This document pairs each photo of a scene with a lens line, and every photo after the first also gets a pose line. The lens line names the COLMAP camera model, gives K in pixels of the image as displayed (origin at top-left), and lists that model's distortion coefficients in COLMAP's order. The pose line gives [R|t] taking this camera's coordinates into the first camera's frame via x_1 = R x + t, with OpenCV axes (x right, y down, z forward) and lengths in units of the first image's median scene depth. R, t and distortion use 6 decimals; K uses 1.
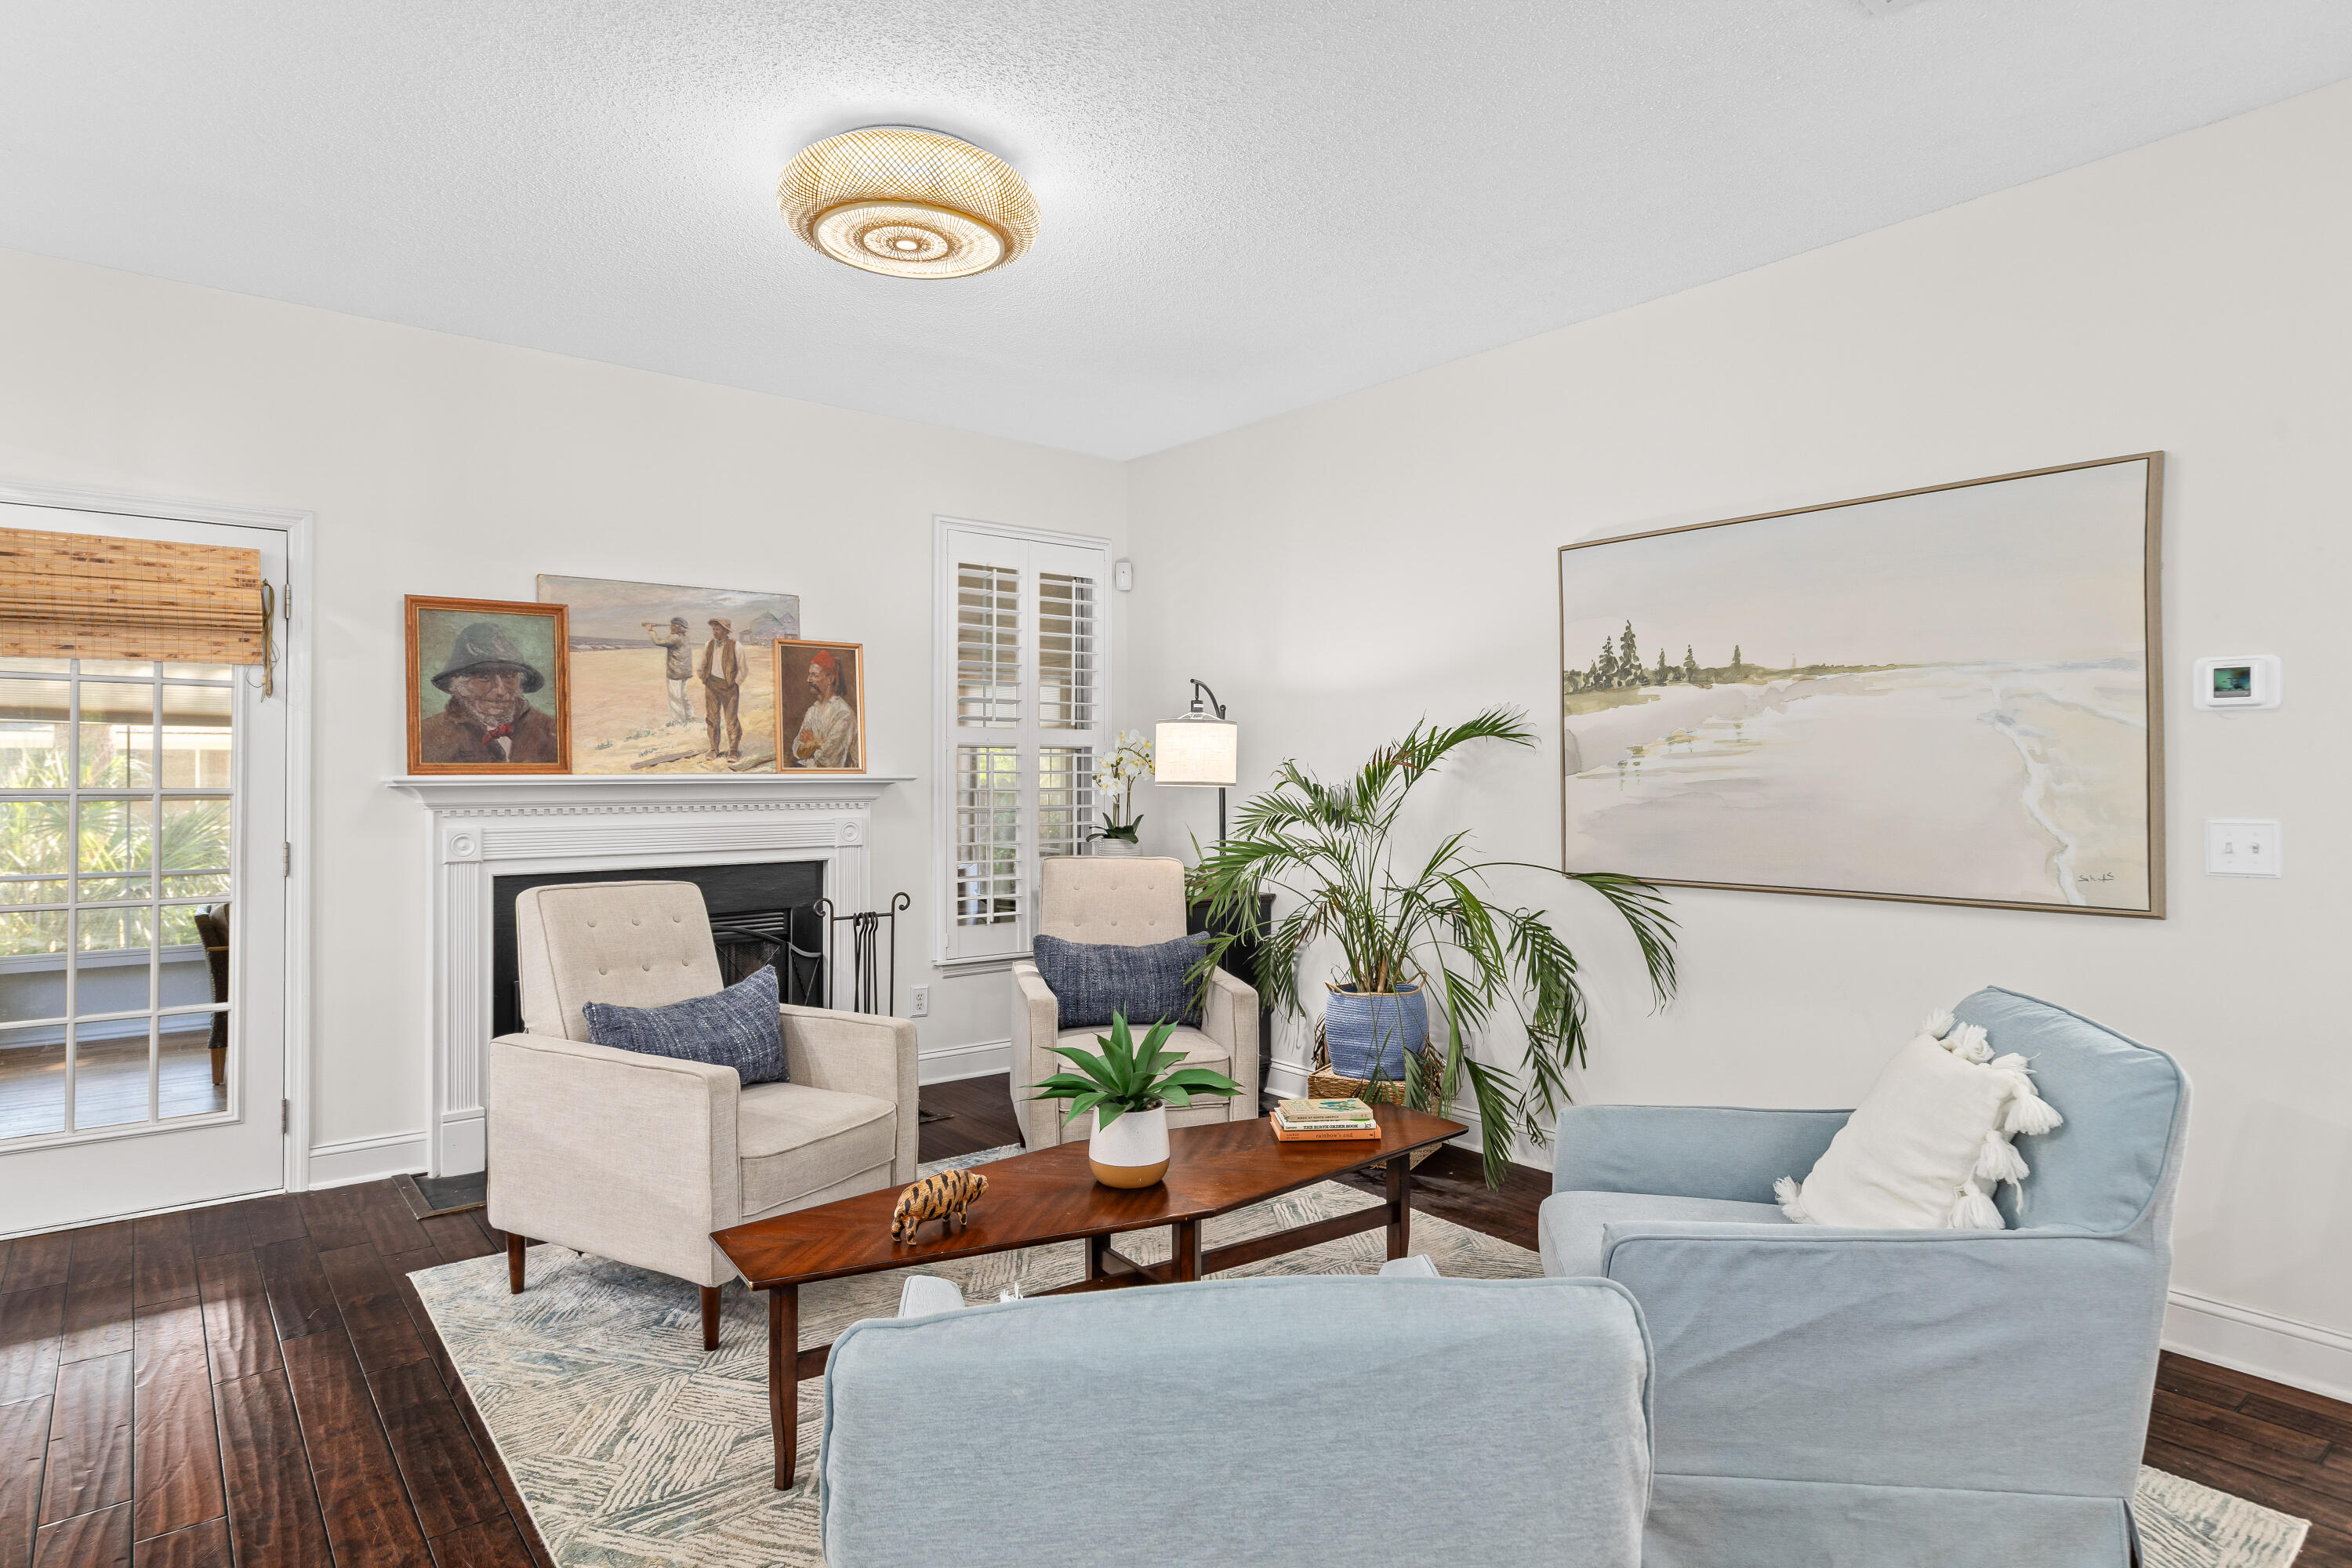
lens RADIAL K [[1288.7, 0, 1182.4], [0, 1288.7, 775.4], [0, 0, 1]] dist [0.000345, -0.000288]
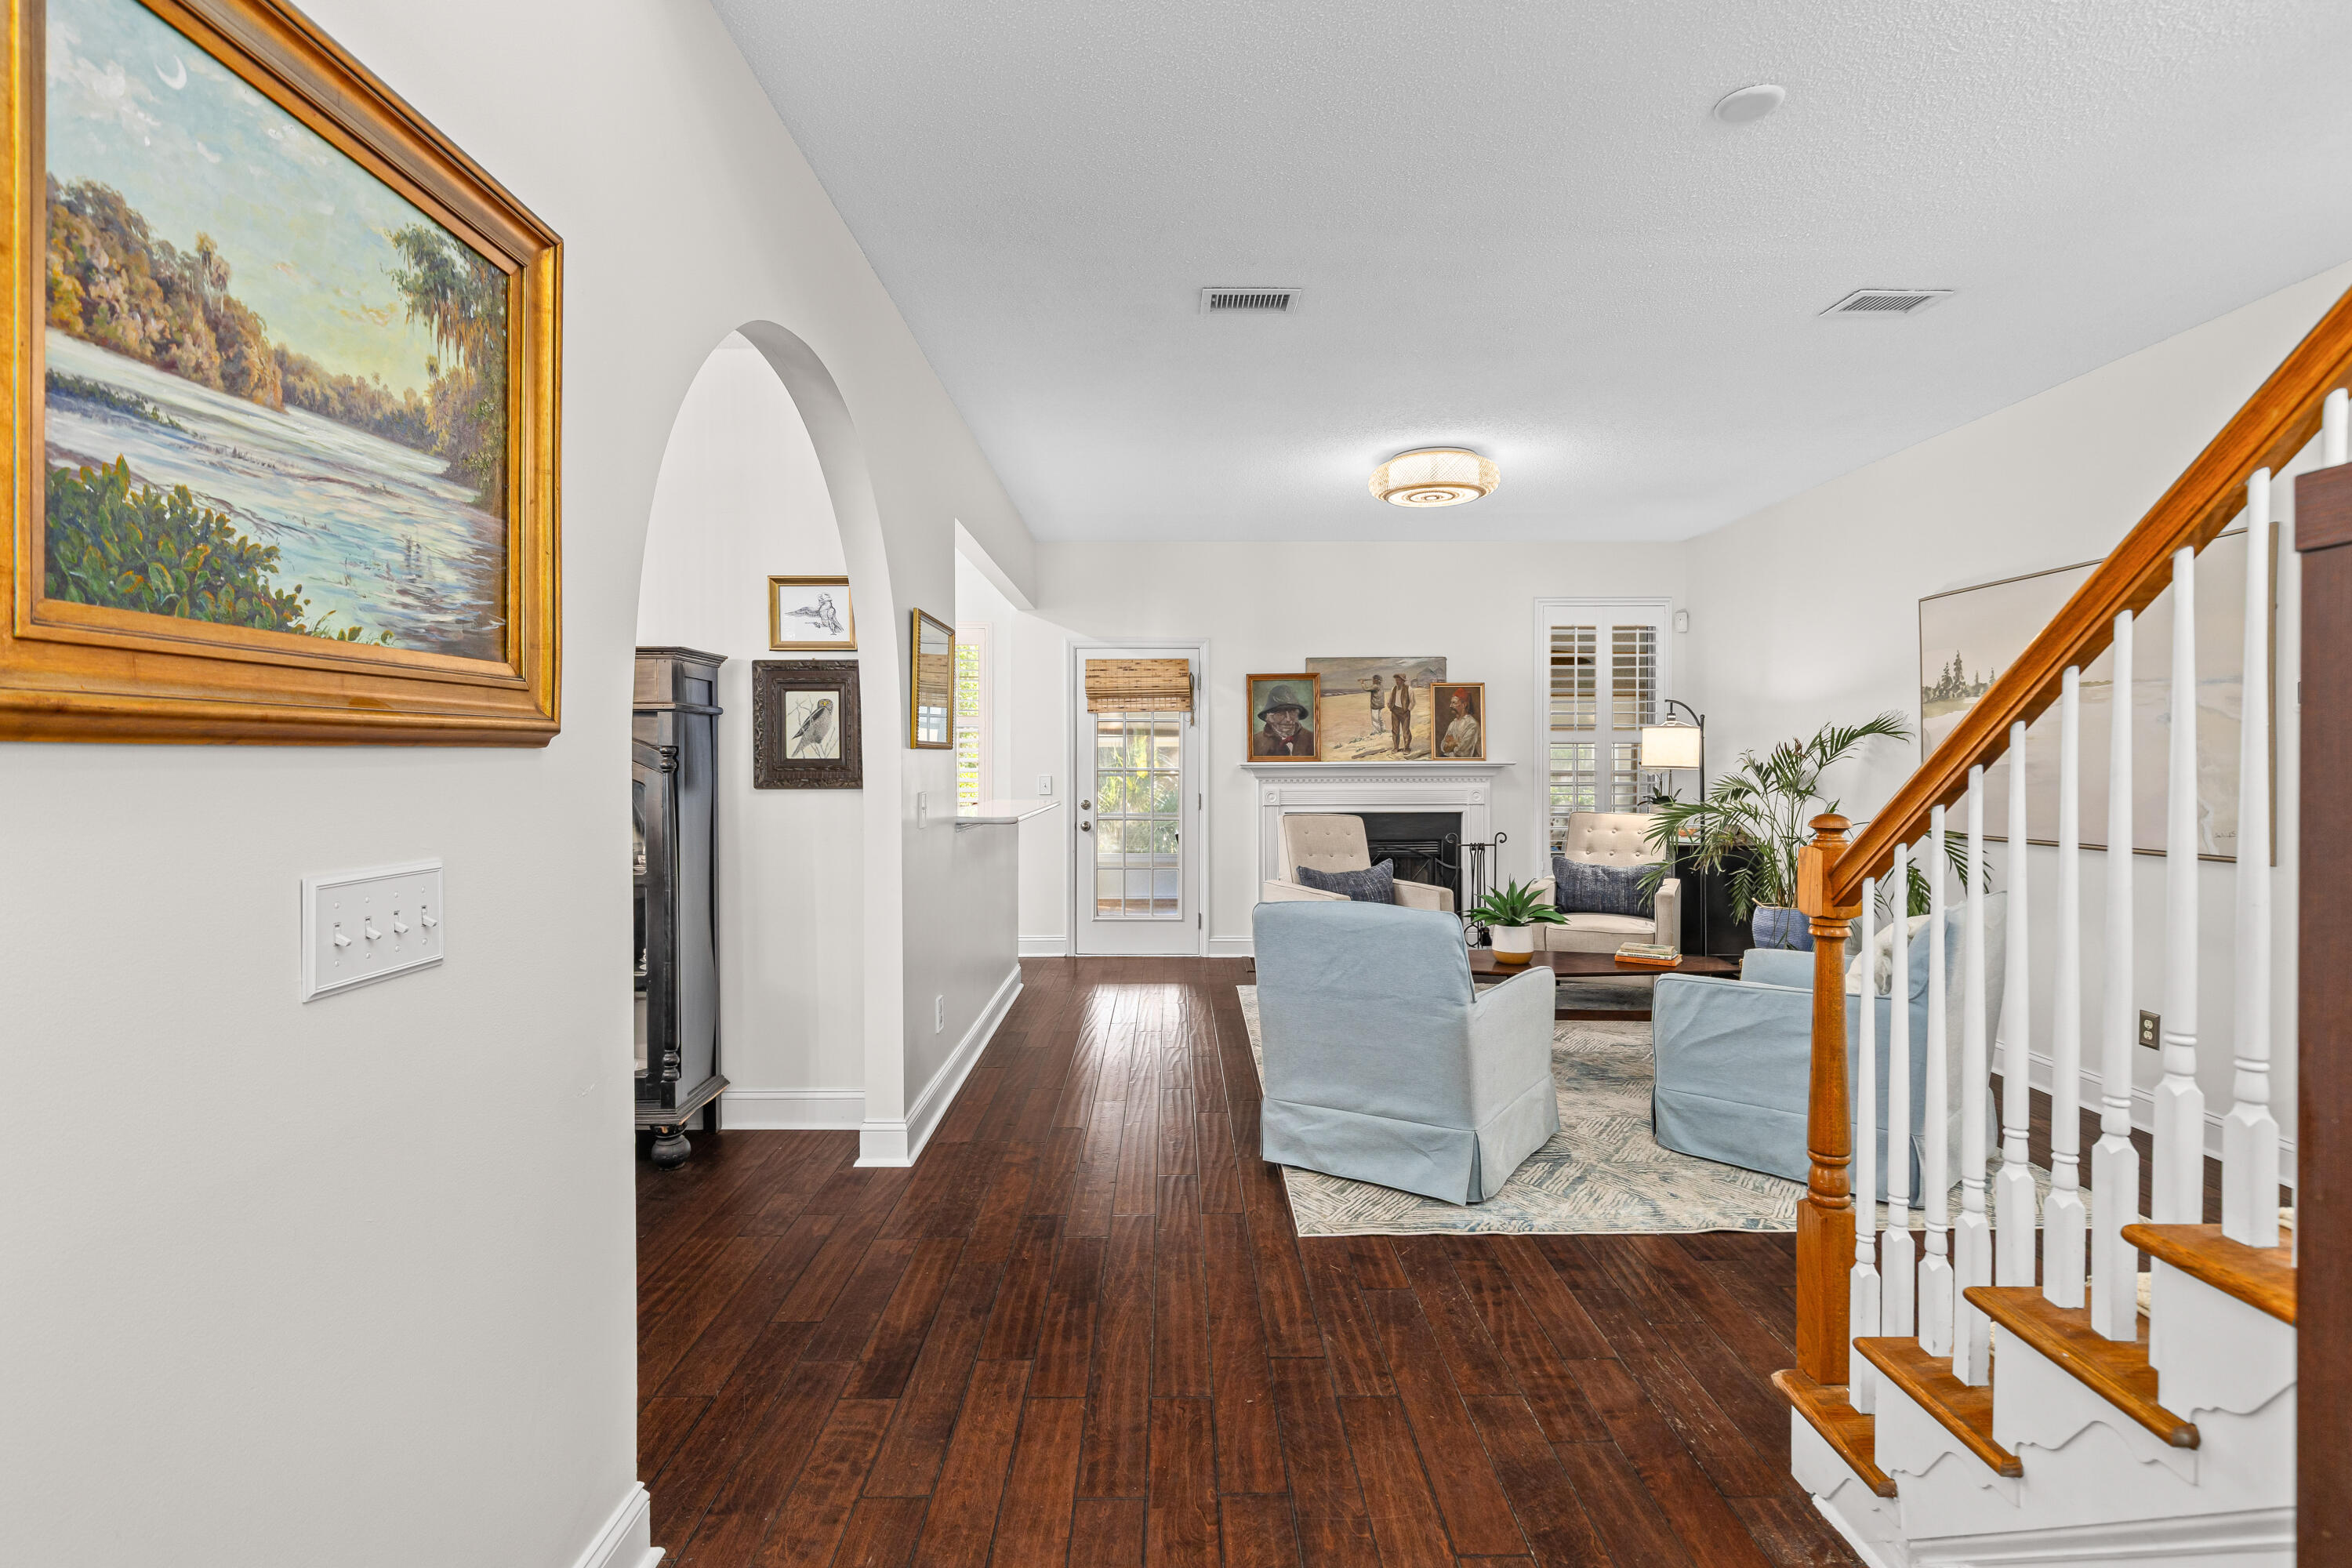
lens RADIAL K [[1110.9, 0, 1176.0], [0, 1110.9, 784.0], [0, 0, 1]] dist [-0.000795, 0.000068]
pose [[0.780407, 0.010728, -0.625179, 0.364460], [0.002028, 0.999804, 0.019687, -0.000581], [0.625268, -0.016632, 0.780233, -0.395593]]
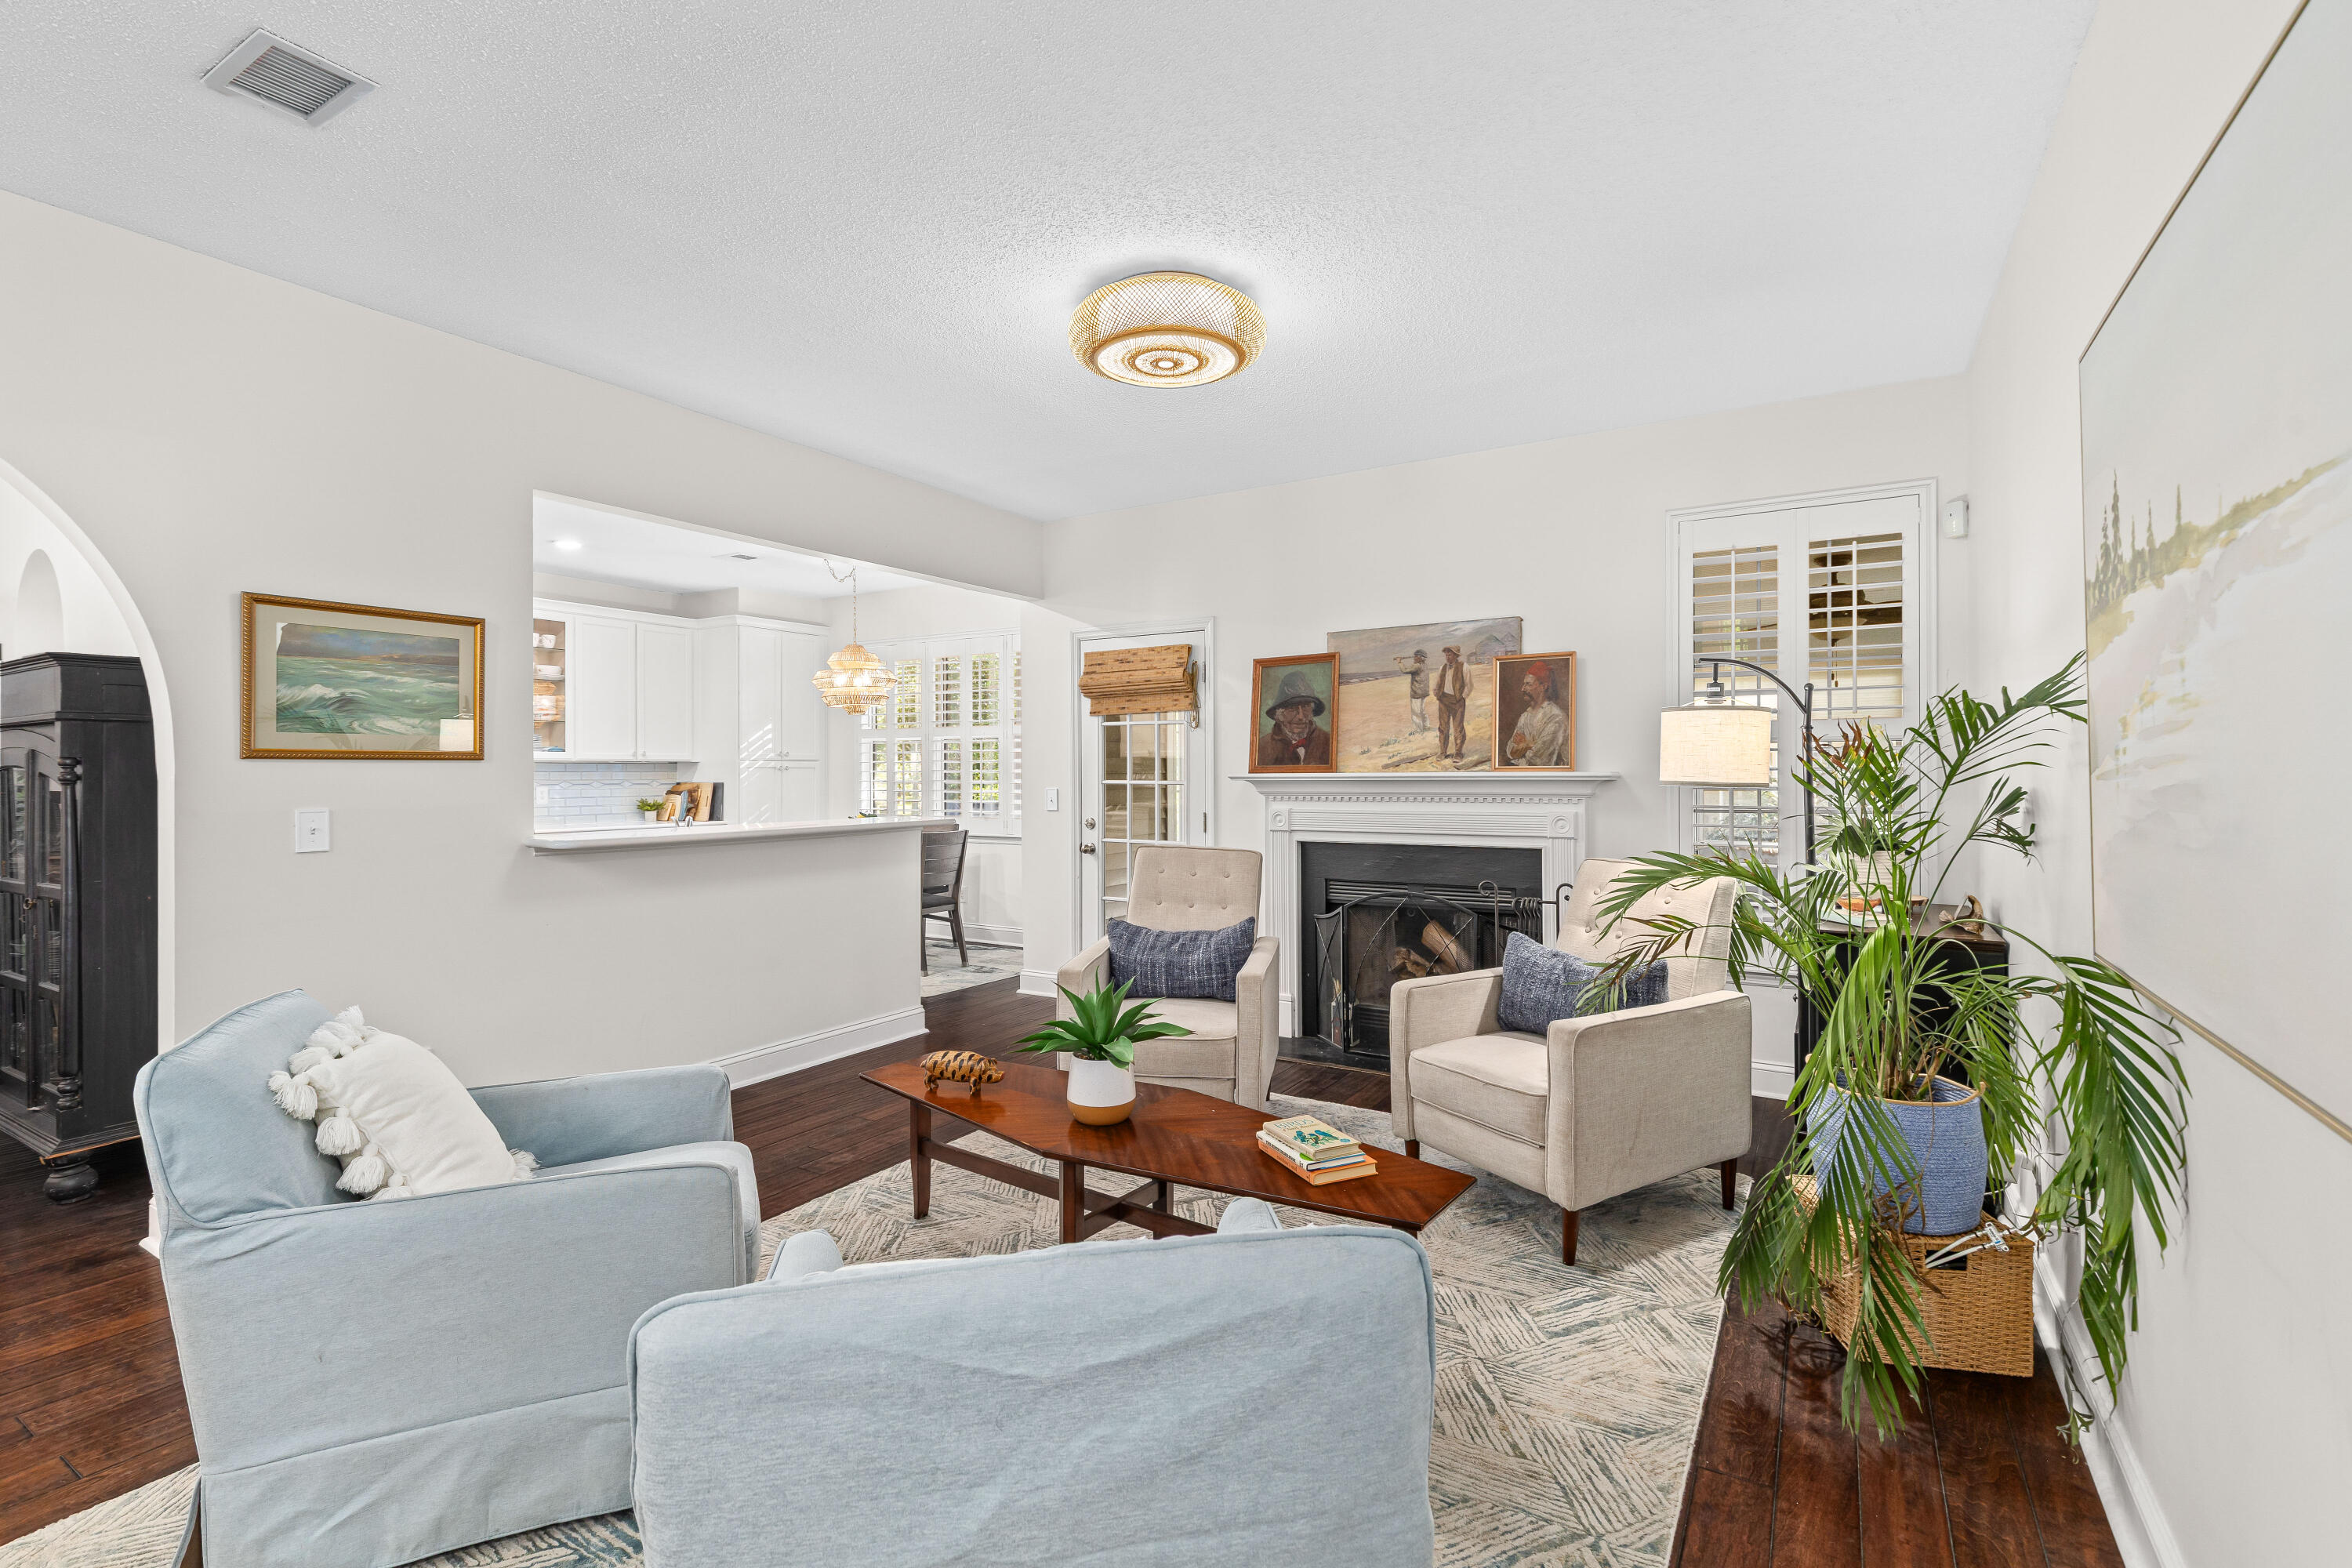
lens RADIAL K [[1054.1, 0, 1177.8], [0, 1054.1, 772.5], [0, 0, 1]] dist [0.004001, 0.000025]
pose [[0.329597, -0.001042, -0.944121, 0.514946], [0.002845, 0.999996, -0.000110, -0.001410], [0.944117, -0.002650, 0.329599, 0.427355]]
